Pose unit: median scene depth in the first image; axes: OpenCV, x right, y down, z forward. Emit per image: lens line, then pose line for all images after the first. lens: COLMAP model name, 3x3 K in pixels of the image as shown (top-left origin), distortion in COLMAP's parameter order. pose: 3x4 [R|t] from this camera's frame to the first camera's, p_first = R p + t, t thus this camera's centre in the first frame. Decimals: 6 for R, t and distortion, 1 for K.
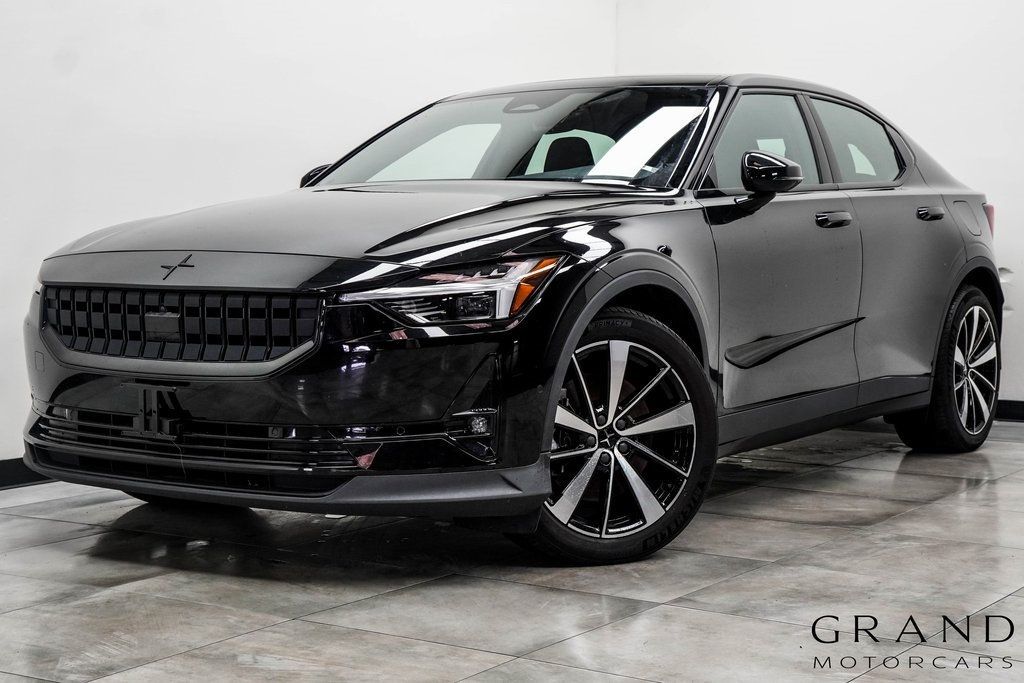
lens RADIAL K [[1727.5, 0, 511.8], [0, 1727.5, 337.7], [0, 0, 1]] dist [0.045563, 0.000000]
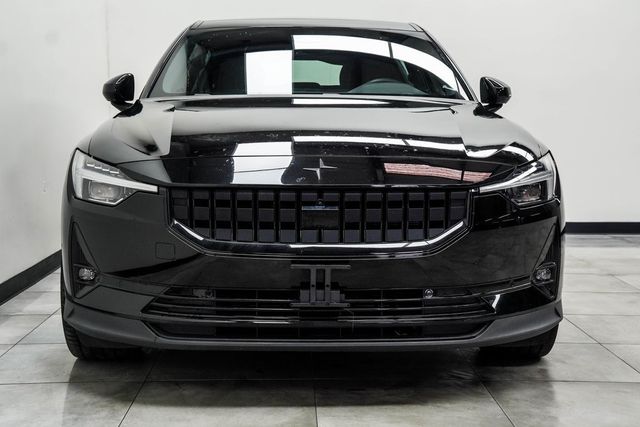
lens RADIAL K [[1013.0, 0, 320.0], [0, 1013.0, 213.7], [0, 0, 1]] dist [-0.237469, 0.000000]
pose [[0.830310, -0.042519, 0.555678, -0.614636], [0.034706, 0.999095, 0.024589, -0.027351], [-0.556221, -0.001131, 0.831034, 0.392466]]
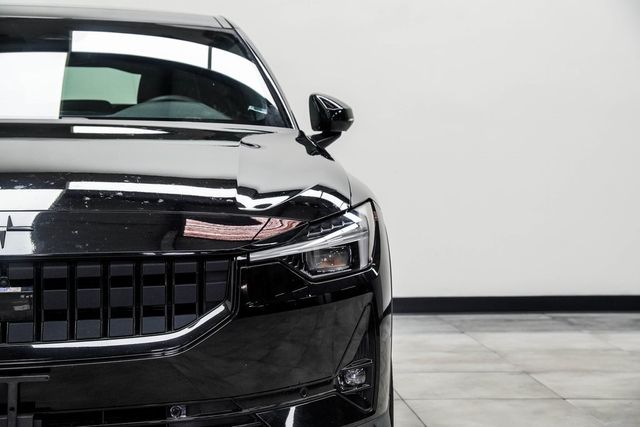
lens RADIAL K [[1477.4, 0, 320.4], [0, 1477.4, 212.2], [0, 0, 1]] dist [0.272969, 0.000000]
pose [[0.682243, -0.021378, 0.730813, -0.628082], [0.053211, 0.998373, -0.020469, -0.027932], [-0.729187, 0.052852, 0.682271, 0.401676]]
